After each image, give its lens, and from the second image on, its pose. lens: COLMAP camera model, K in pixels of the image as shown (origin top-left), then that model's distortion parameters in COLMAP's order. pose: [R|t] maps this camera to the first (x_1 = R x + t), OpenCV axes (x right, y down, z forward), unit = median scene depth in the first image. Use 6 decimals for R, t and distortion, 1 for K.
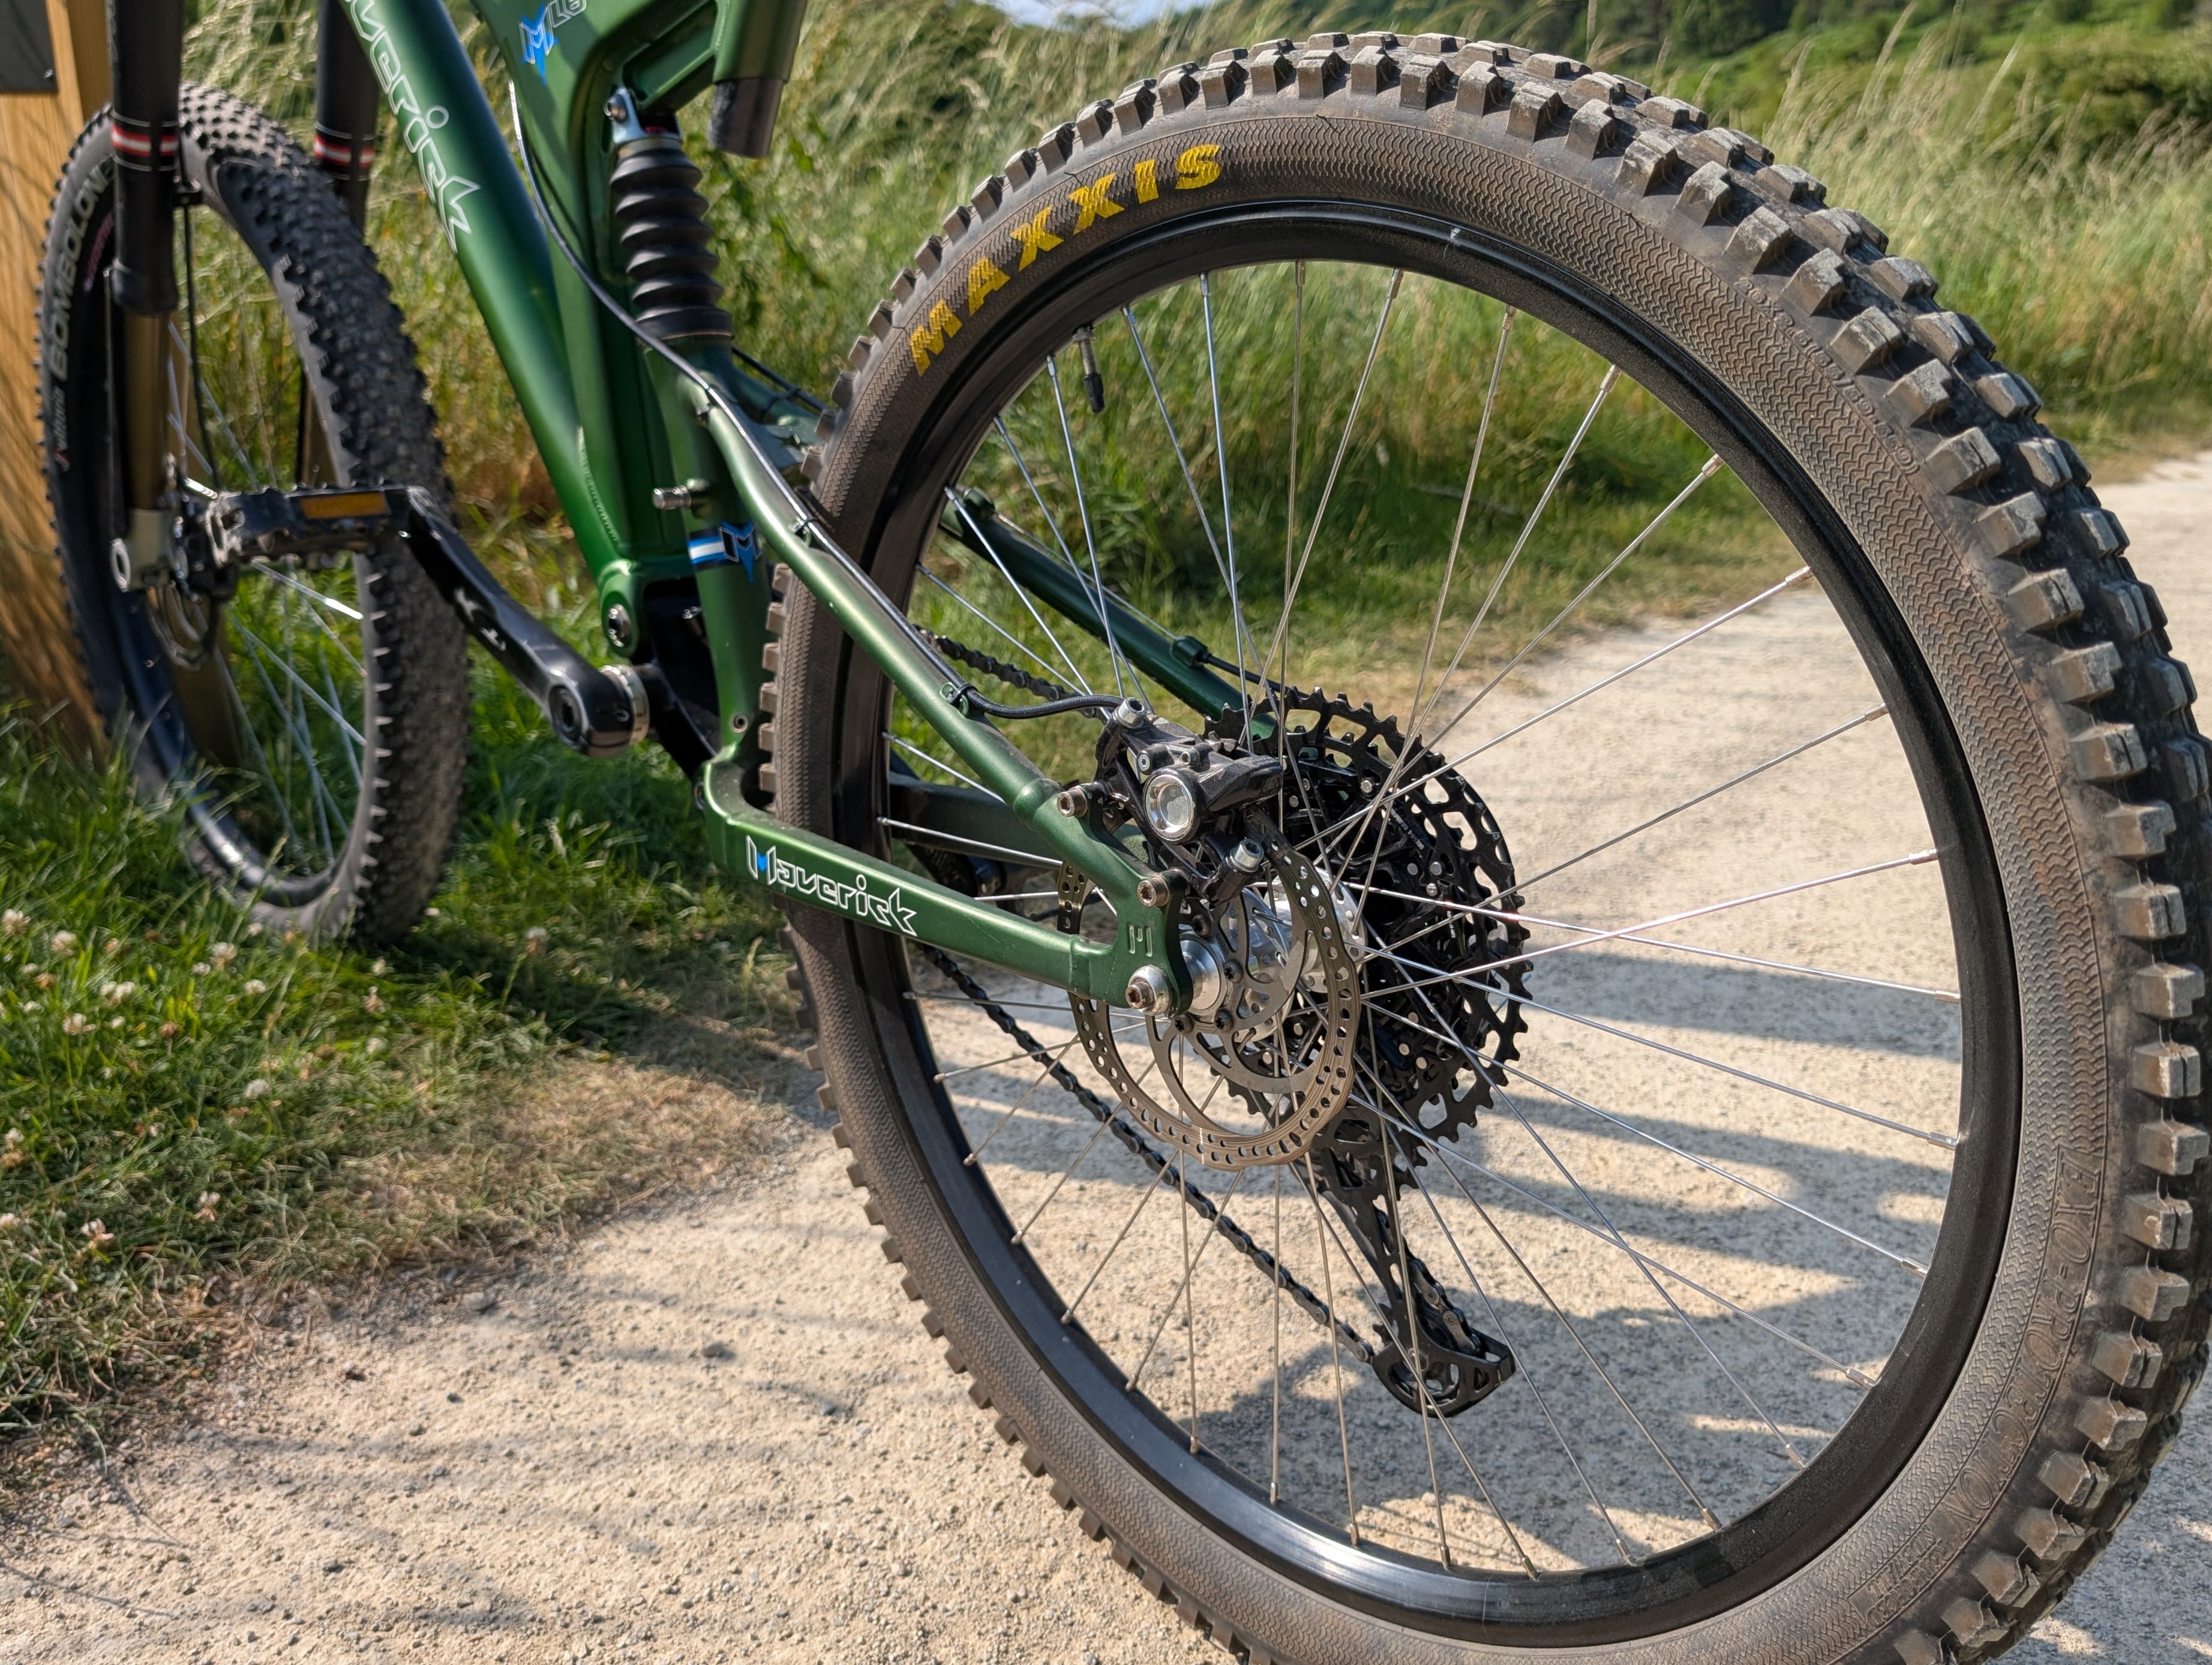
lens RADIAL K [[1795.4, 0, 1093.5], [0, 1795.4, 815.1], [0, 0, 1]] dist [-0.005833, 0.007309]
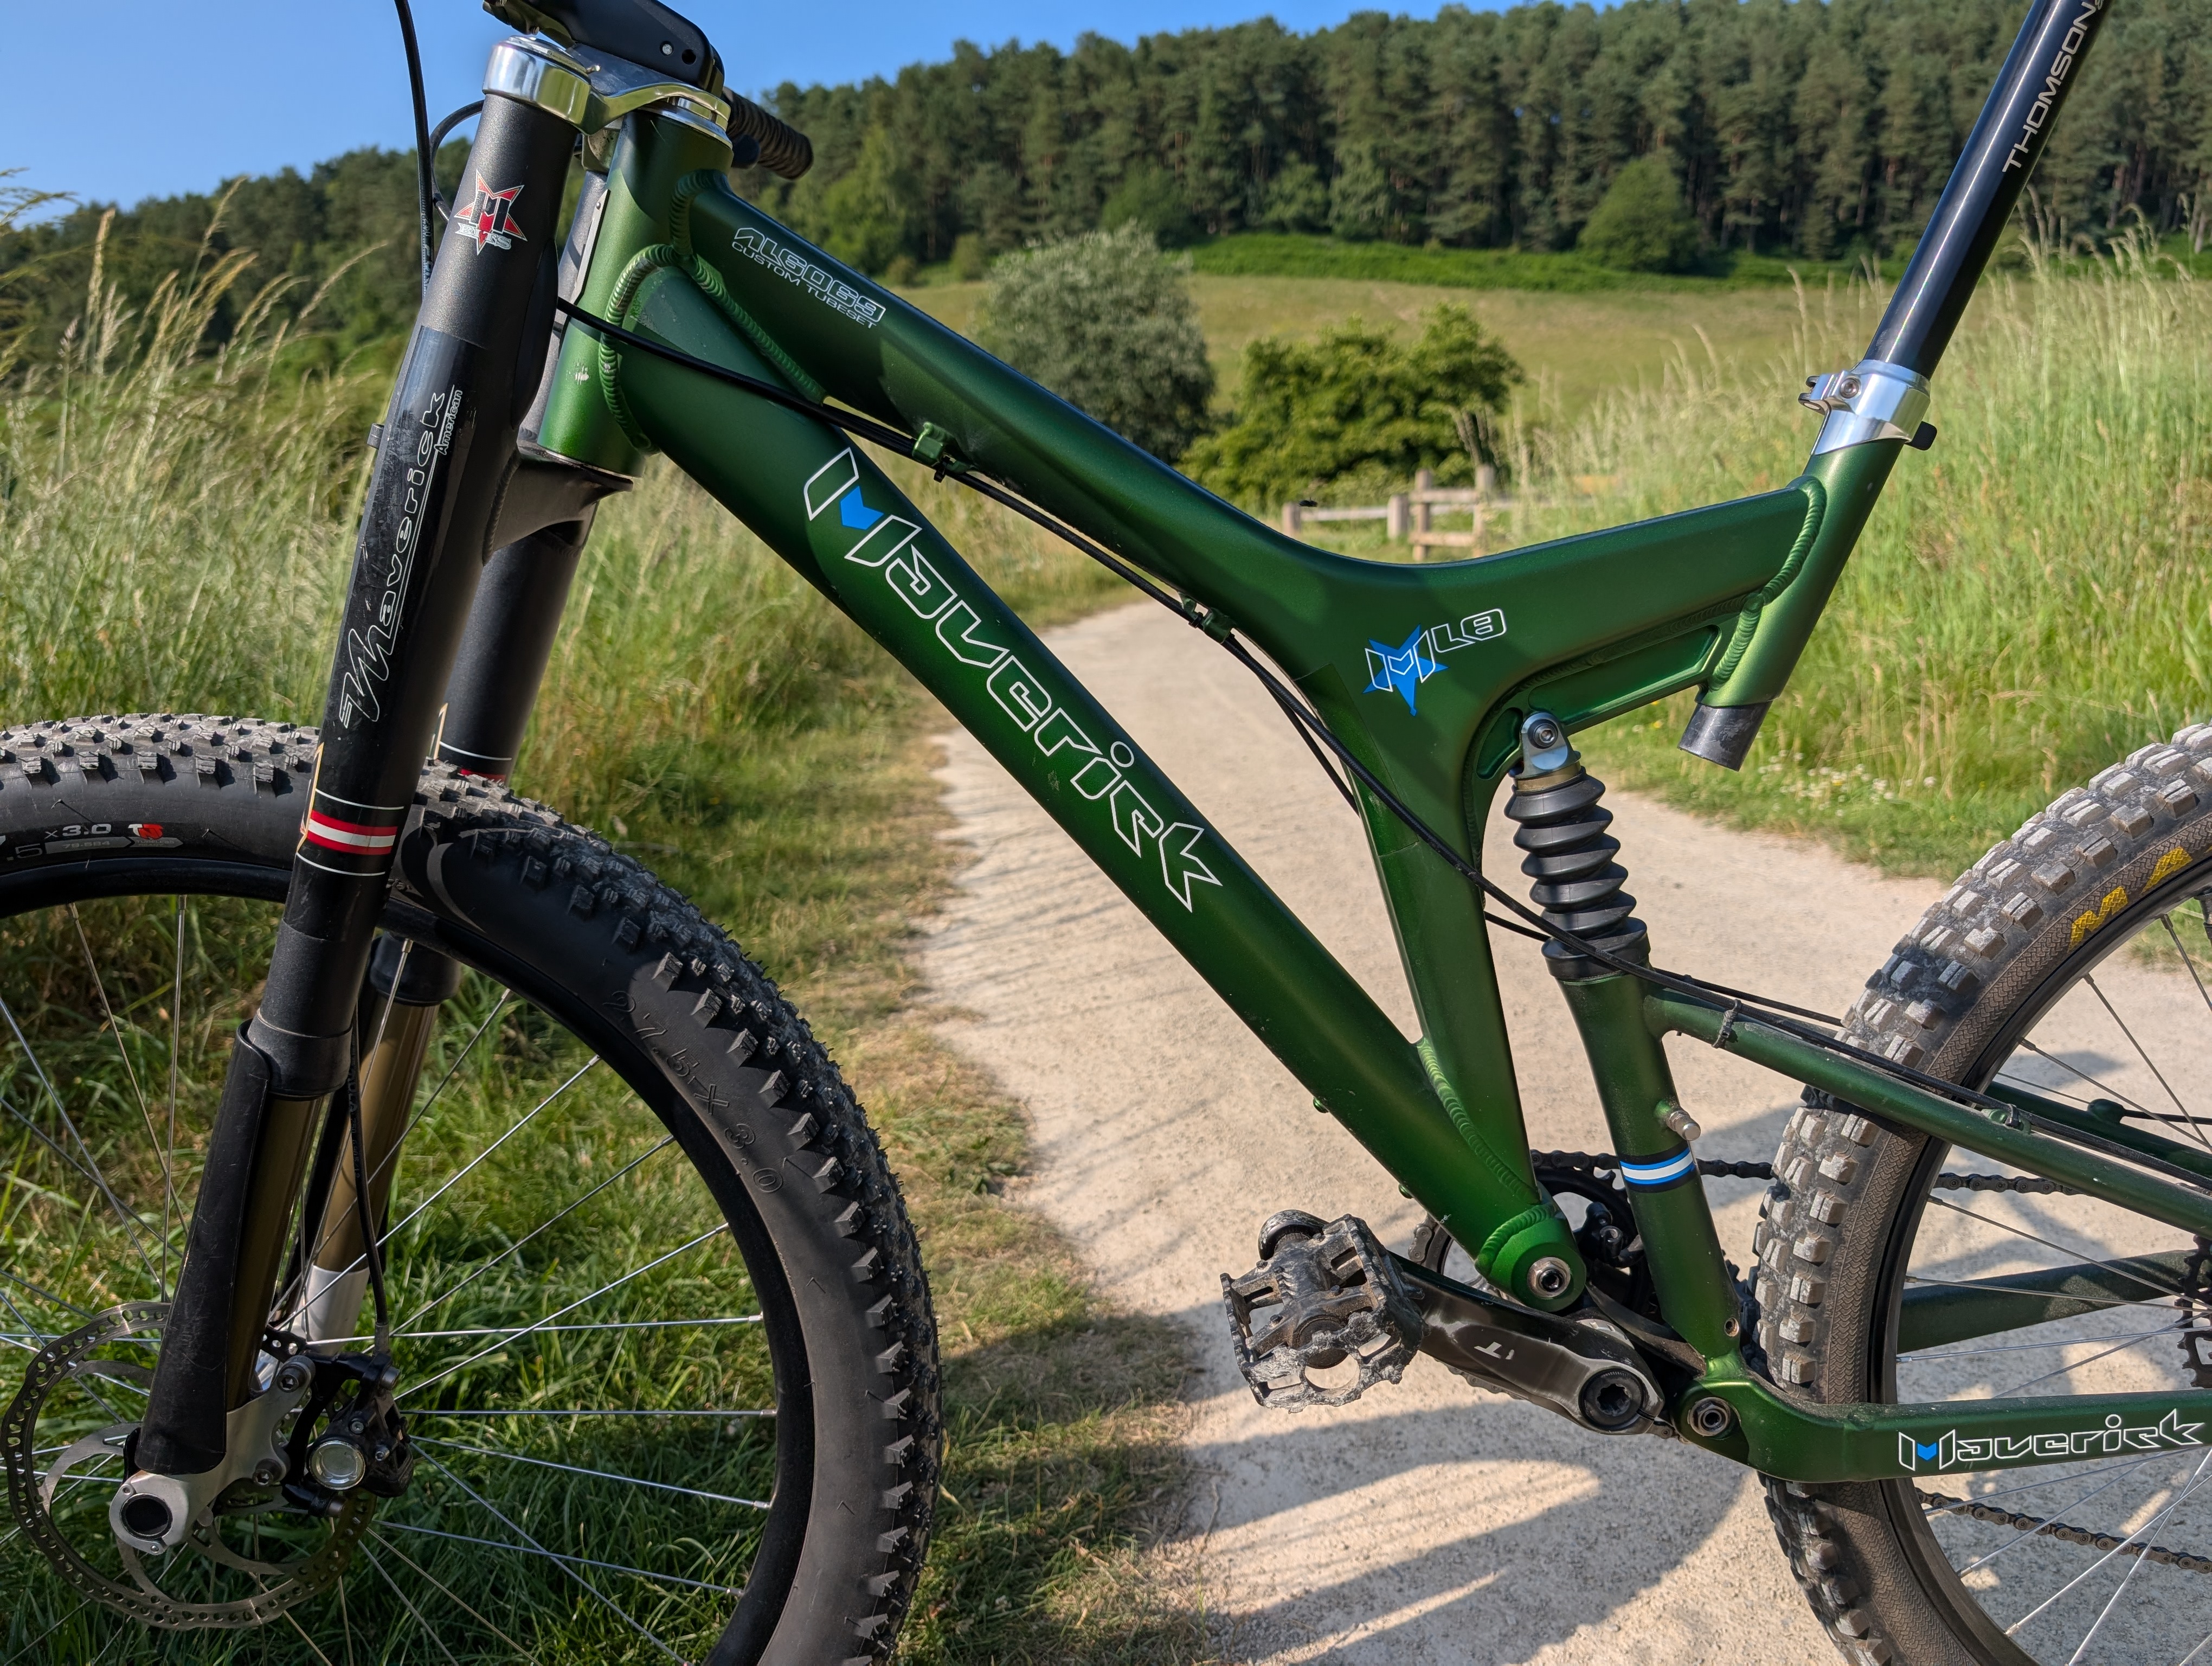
lens RADIAL K [[1615.5, 0, 1098.9], [0, 1615.5, 841.8], [0, 0, 1]] dist [0.006115, -0.008826]
pose [[0.684975, -0.201123, 0.700257, -1.038609], [0.280382, 0.959887, 0.001429, -0.419405], [-0.672455, 0.195361, 0.713890, 0.594115]]
